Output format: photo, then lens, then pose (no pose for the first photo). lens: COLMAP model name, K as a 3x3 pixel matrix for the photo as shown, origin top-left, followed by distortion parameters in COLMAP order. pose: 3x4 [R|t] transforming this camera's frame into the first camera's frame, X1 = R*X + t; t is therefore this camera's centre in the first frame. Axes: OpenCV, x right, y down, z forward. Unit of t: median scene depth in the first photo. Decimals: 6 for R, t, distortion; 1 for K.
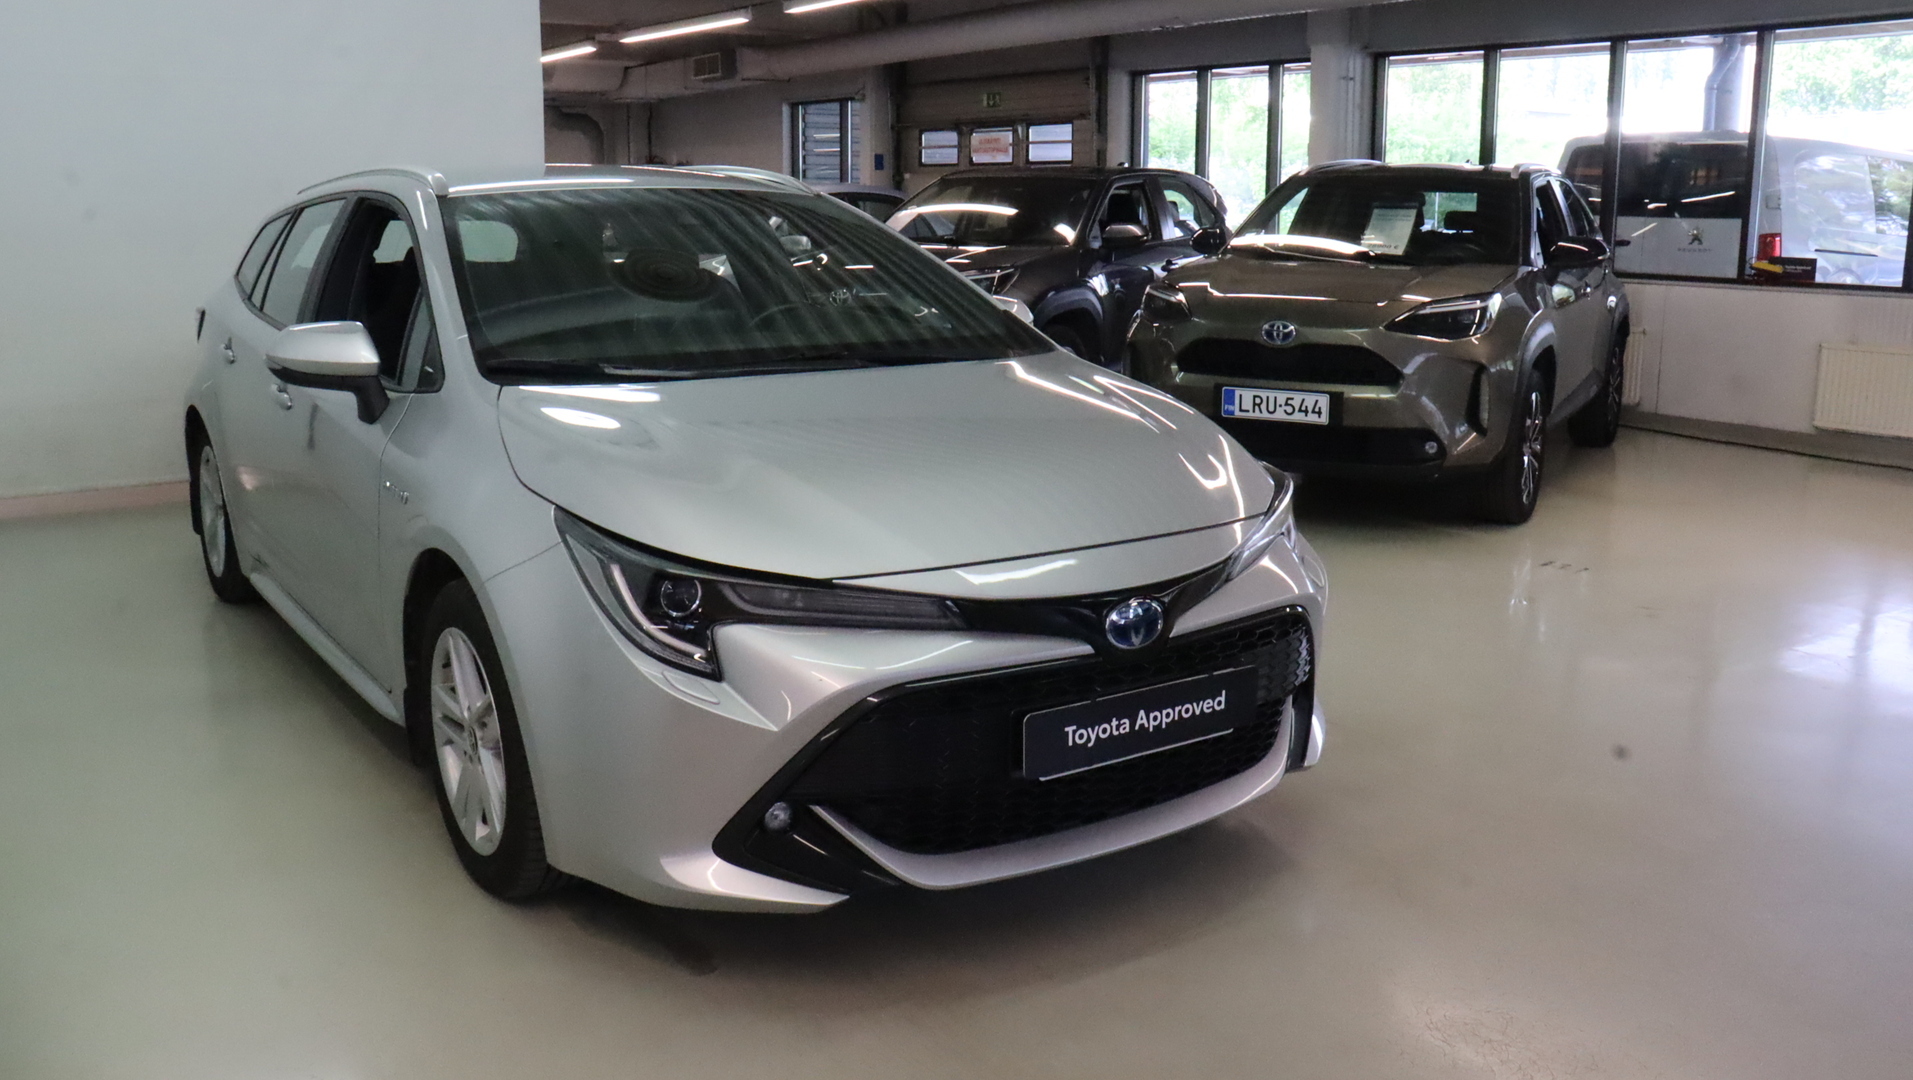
lens RADIAL K [[1707.5, 0, 965.4], [0, 1707.5, 493.6], [0, 0, 1]] dist [-0.248974, 0.298359]
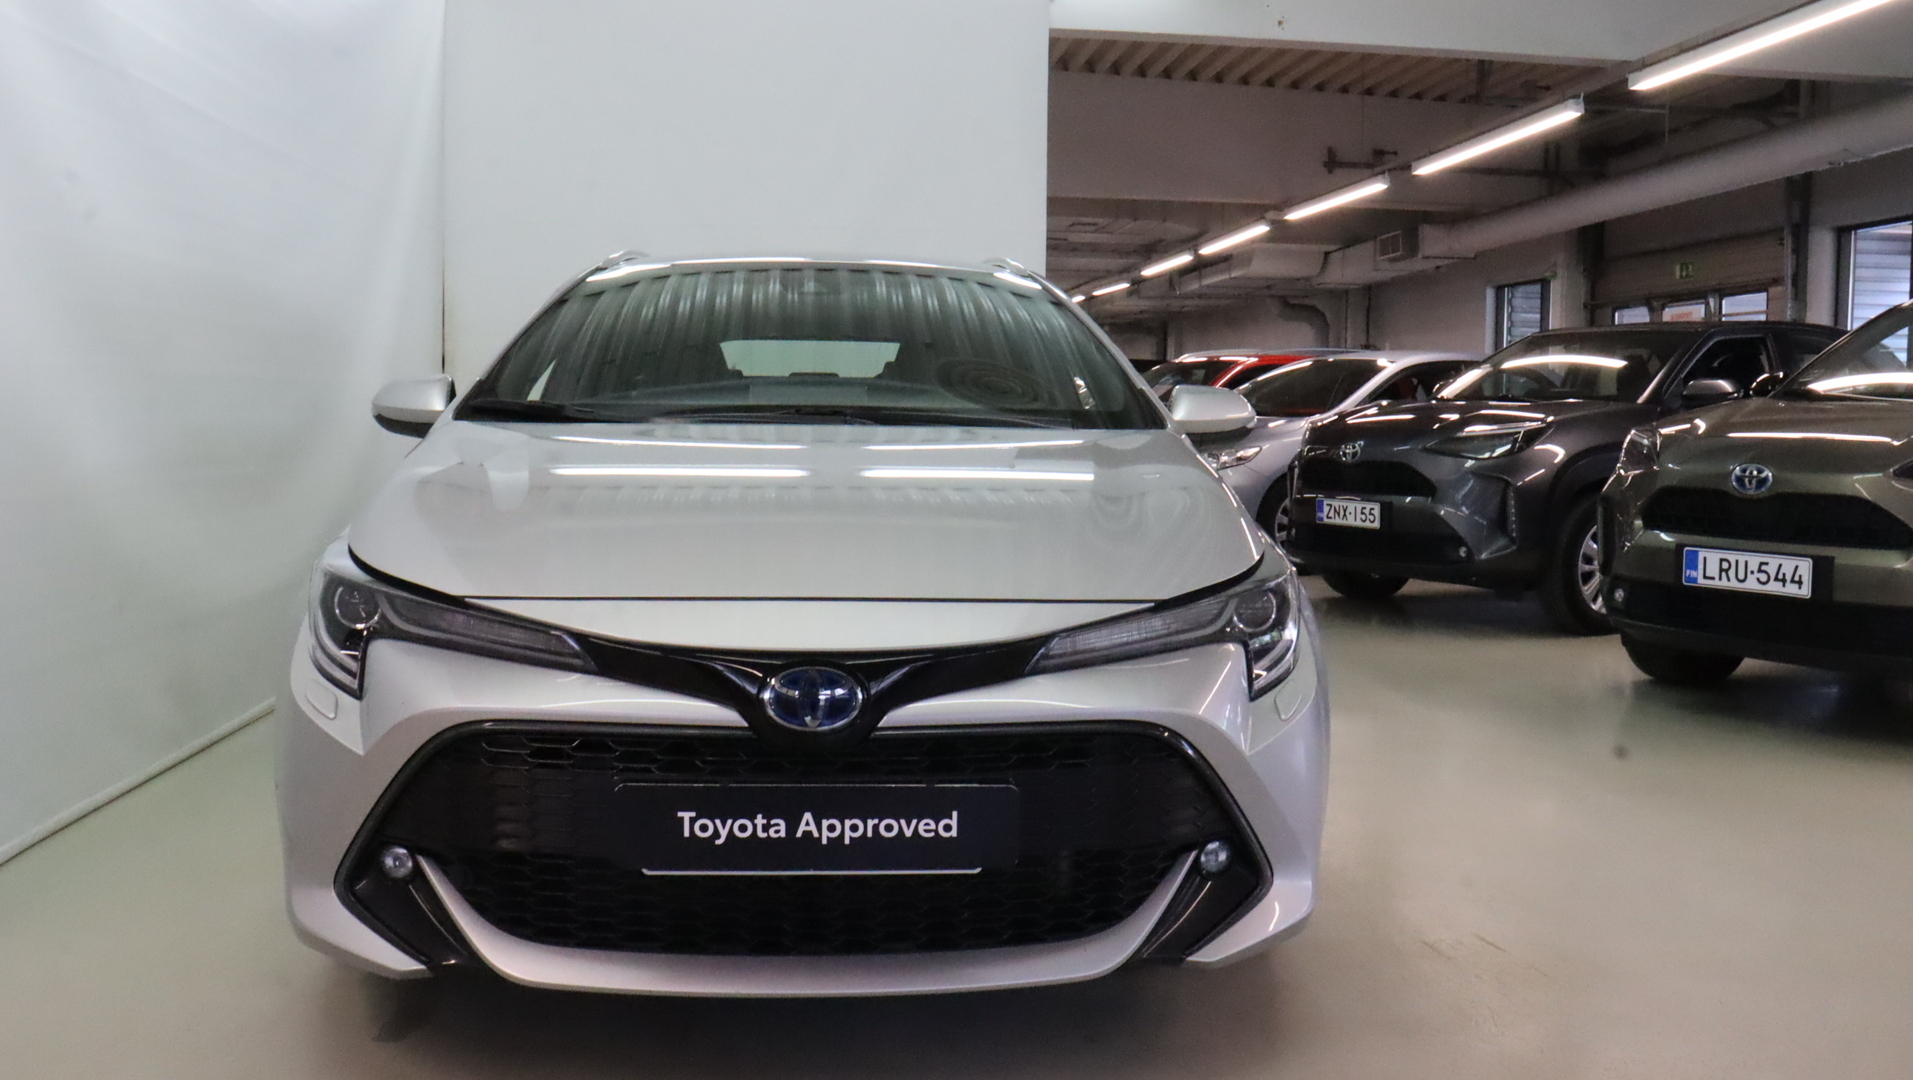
lens RADIAL K [[1640.4, 0, 955.2], [0, 1640.4, 491.2], [0, 0, 1]] dist [-0.125557, -0.002172]
pose [[0.848500, 0.028019, -0.528452, 0.261692], [-0.100613, 0.988924, -0.109113, 0.027974], [0.519542, 0.145752, 0.841922, 0.190494]]
